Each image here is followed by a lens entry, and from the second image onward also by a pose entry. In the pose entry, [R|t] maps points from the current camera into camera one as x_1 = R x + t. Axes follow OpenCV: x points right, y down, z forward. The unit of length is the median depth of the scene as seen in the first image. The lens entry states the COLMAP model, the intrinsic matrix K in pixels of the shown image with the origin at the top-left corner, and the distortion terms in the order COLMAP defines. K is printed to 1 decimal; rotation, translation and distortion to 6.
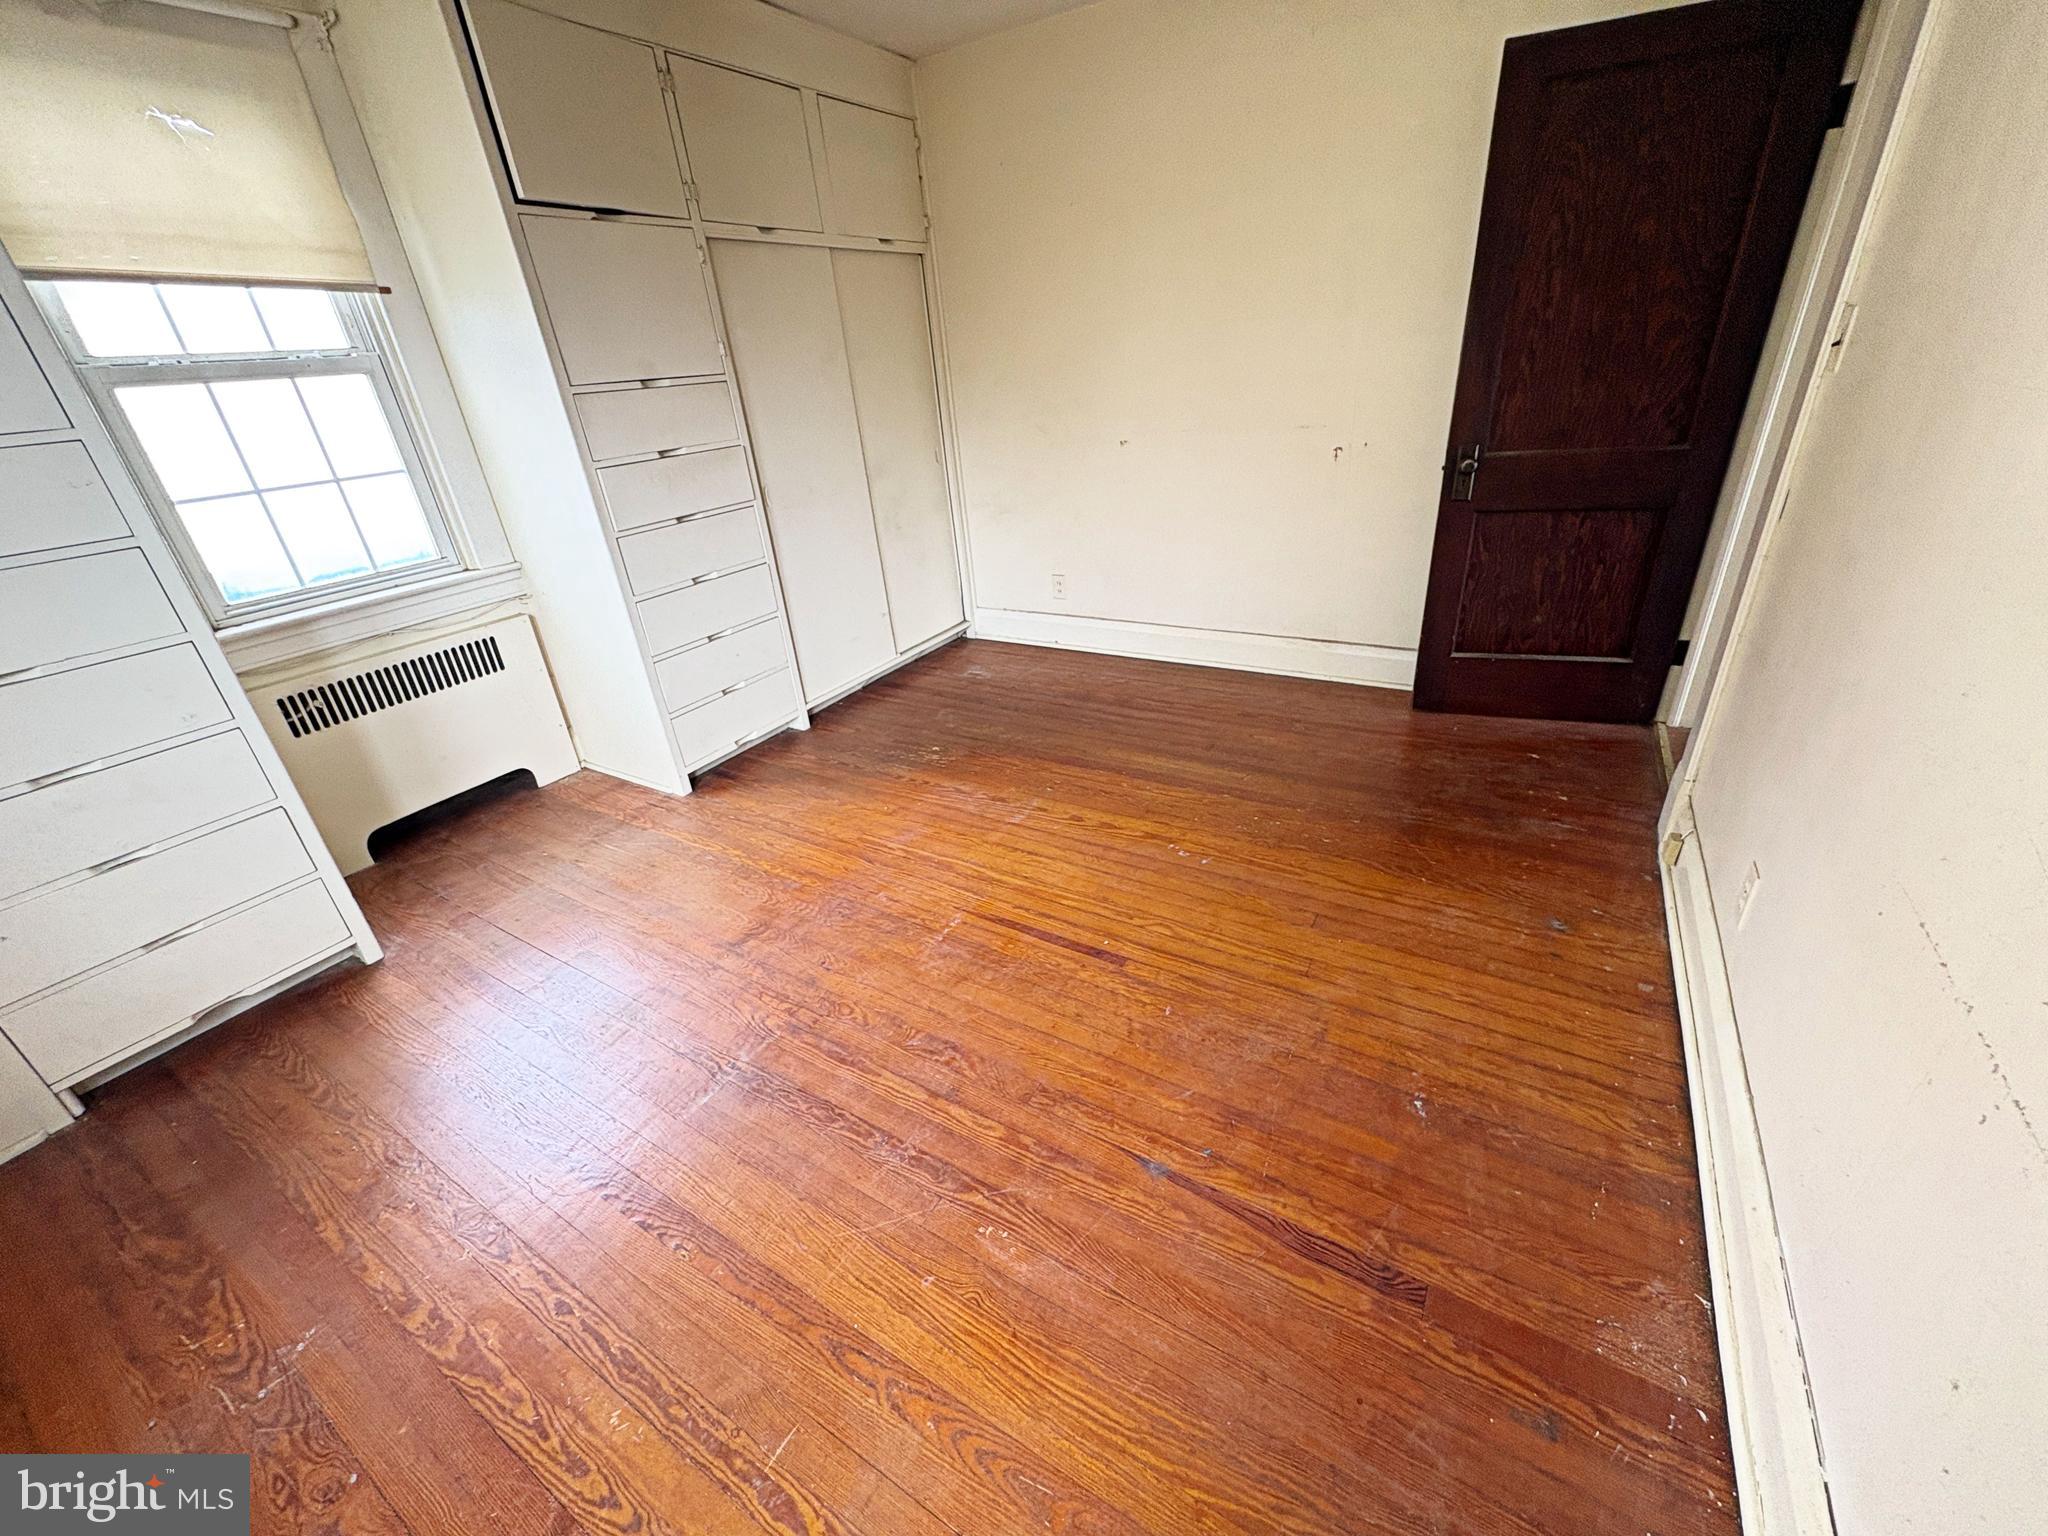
lens RADIAL K [[819.5, 0, 1024.0], [0, 819.5, 768.0], [0, 0, 1]] dist [0.001381, 0.000054]
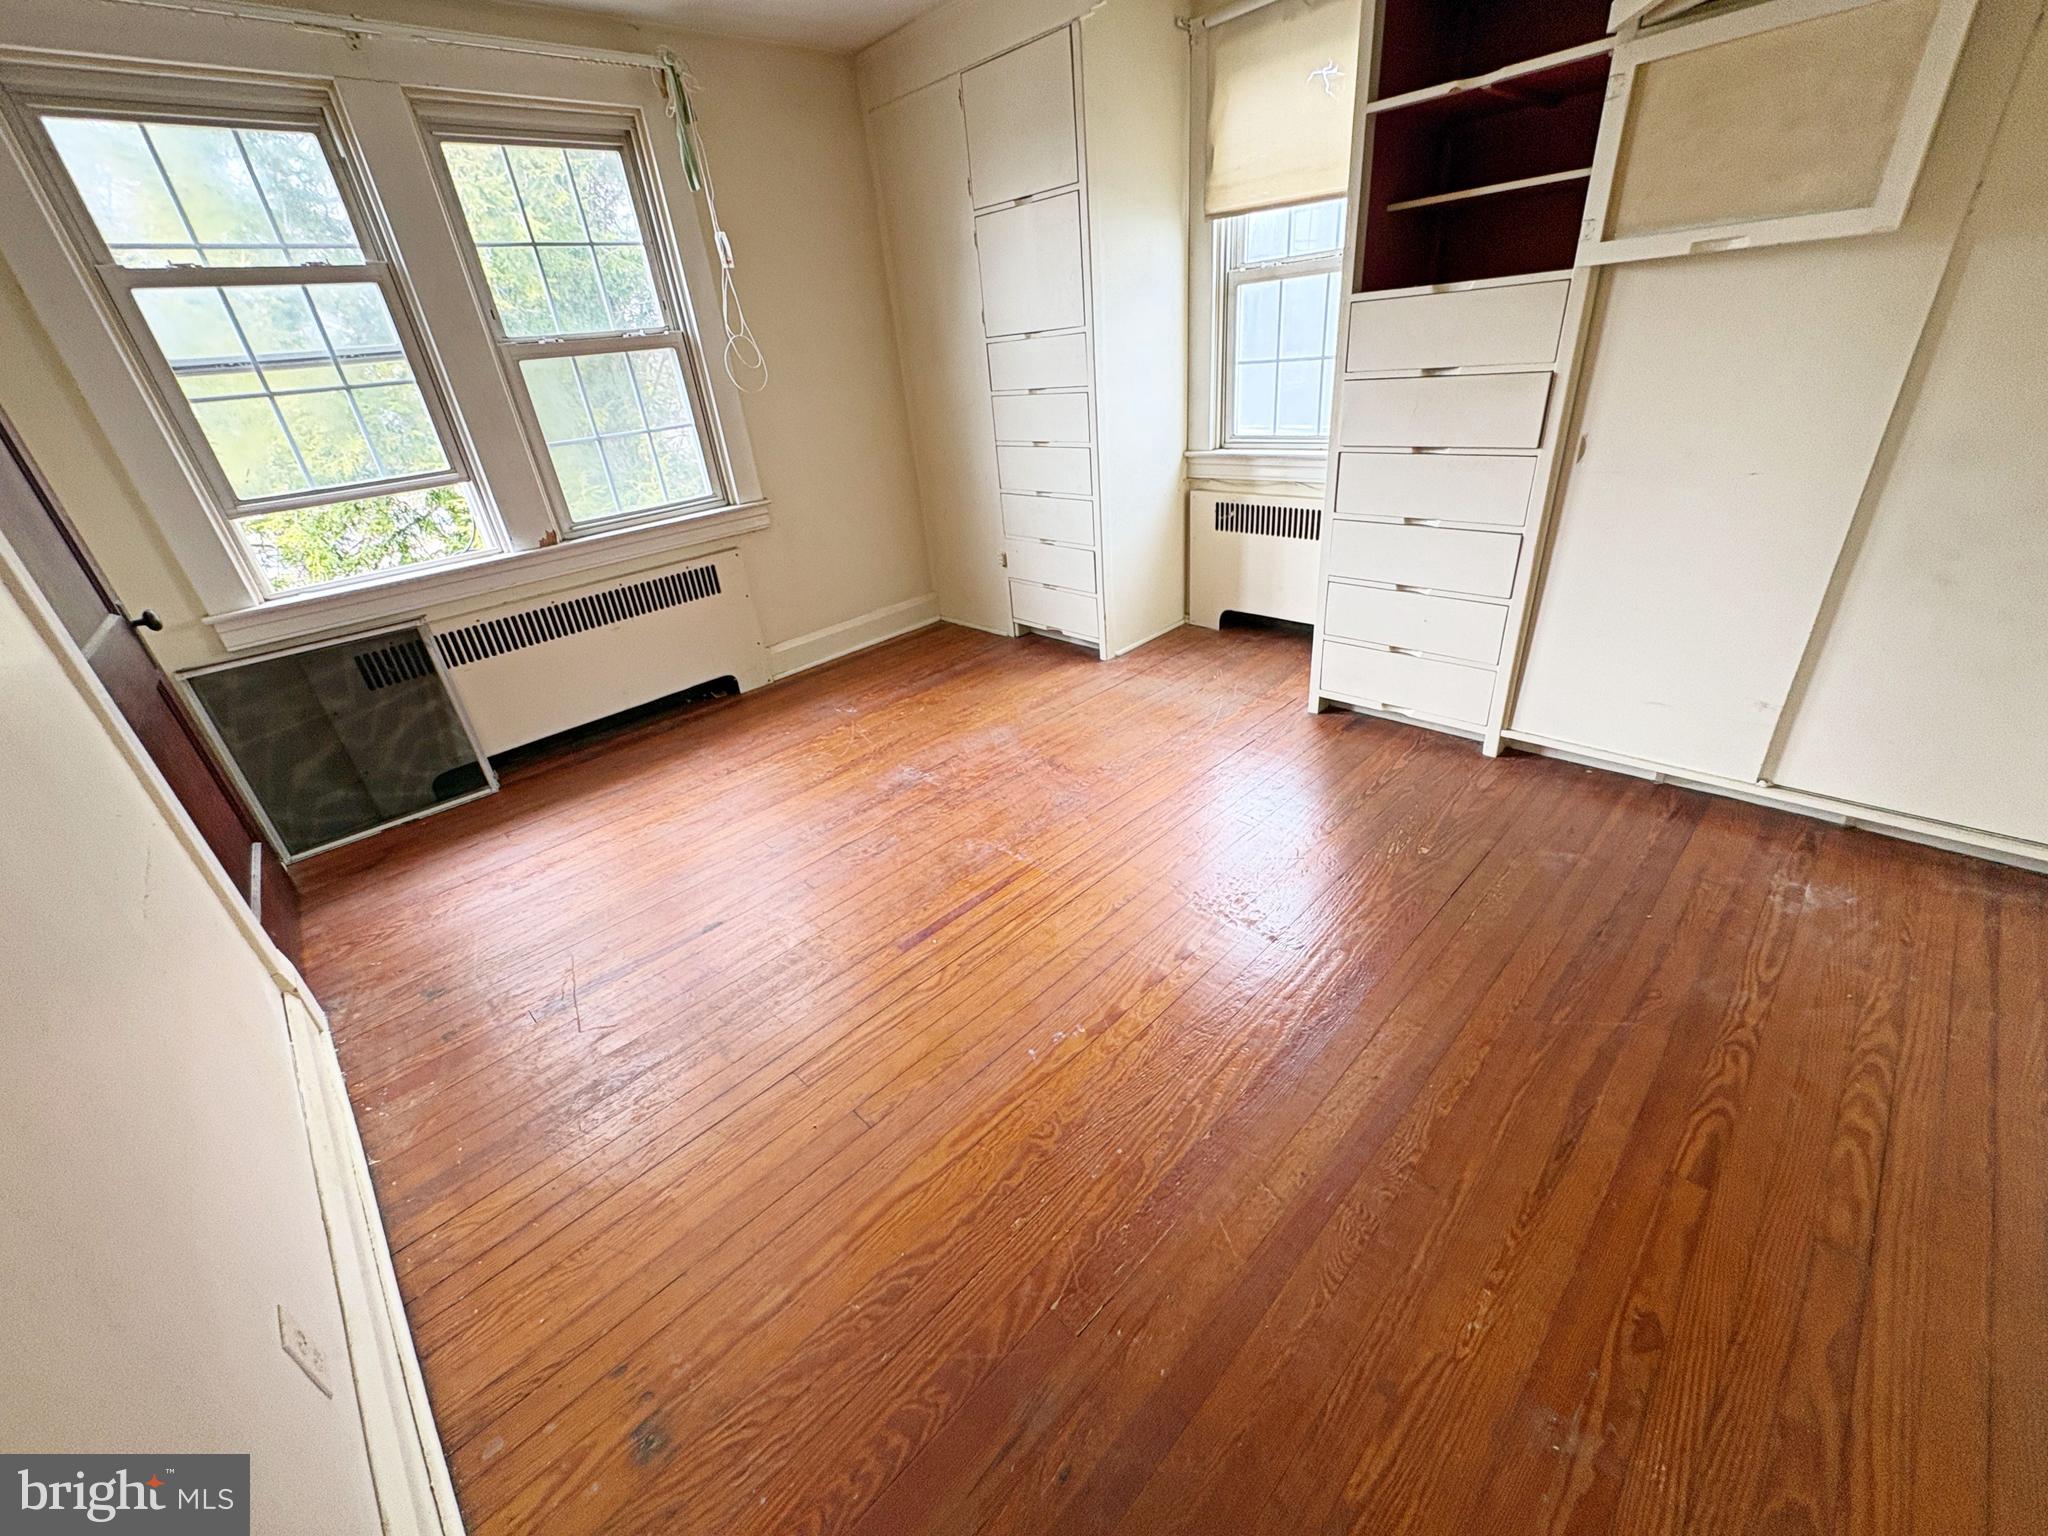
lens RADIAL K [[819.5, 0, 1024.0], [0, 819.5, 768.0], [0, 0, 1]] dist [0.001381, 0.000054]
pose [[-0.242091, 0.540016, -0.806086, 0.620656], [-0.332367, 0.734377, 0.591796, -0.465225], [0.911550, 0.411185, 0.001698, 0.809854]]
